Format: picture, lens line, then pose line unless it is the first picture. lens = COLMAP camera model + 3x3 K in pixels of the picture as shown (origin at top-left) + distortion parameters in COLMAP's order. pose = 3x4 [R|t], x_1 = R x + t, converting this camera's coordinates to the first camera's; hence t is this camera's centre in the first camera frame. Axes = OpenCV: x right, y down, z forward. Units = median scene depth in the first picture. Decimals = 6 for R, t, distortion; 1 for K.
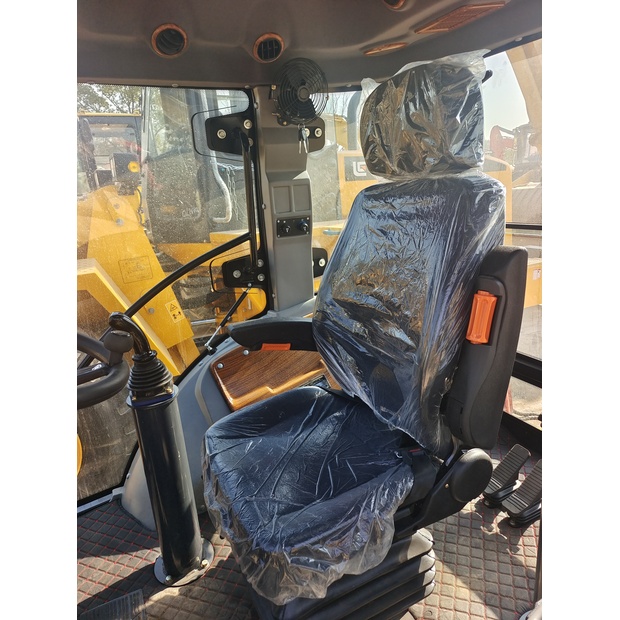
lens RADIAL K [[433.4, 0, 310.0], [0, 433.4, 310.0], [0, 0, 1]] dist [0.066301, -0.066439]
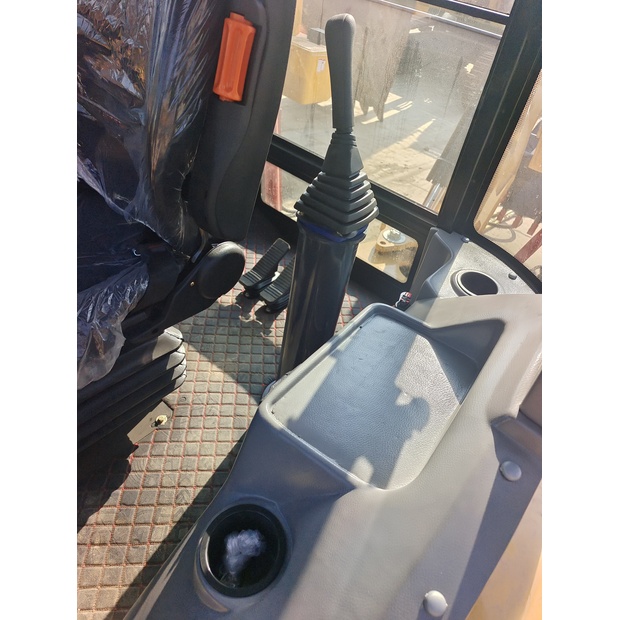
lens RADIAL K [[423.0, 0, 313.2], [0, 423.0, 307.7], [0, 0, 1]] dist [0.030525, -0.000674]
pose [[0.887281, -0.093155, 0.451724, 0.112816], [-0.110751, 0.907707, 0.404726, 0.062263], [-0.447735, -0.409134, 0.795074, 0.167056]]
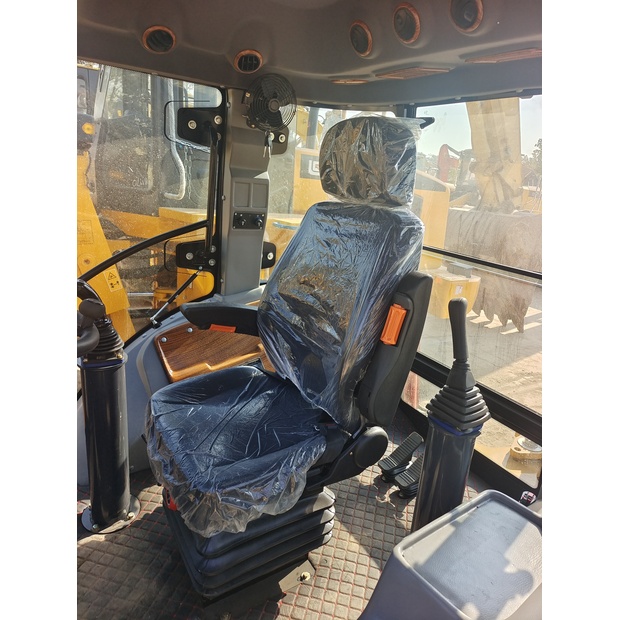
lens RADIAL K [[433.4, 0, 310.0], [0, 433.4, 310.0], [0, 0, 1]] dist [0.066301, -0.066439]
pose [[0.981618, 0.122885, 0.146032, -0.029746], [-0.126695, 0.991795, 0.017044, -0.011419], [-0.142739, -0.035232, 0.989133, -0.165020]]
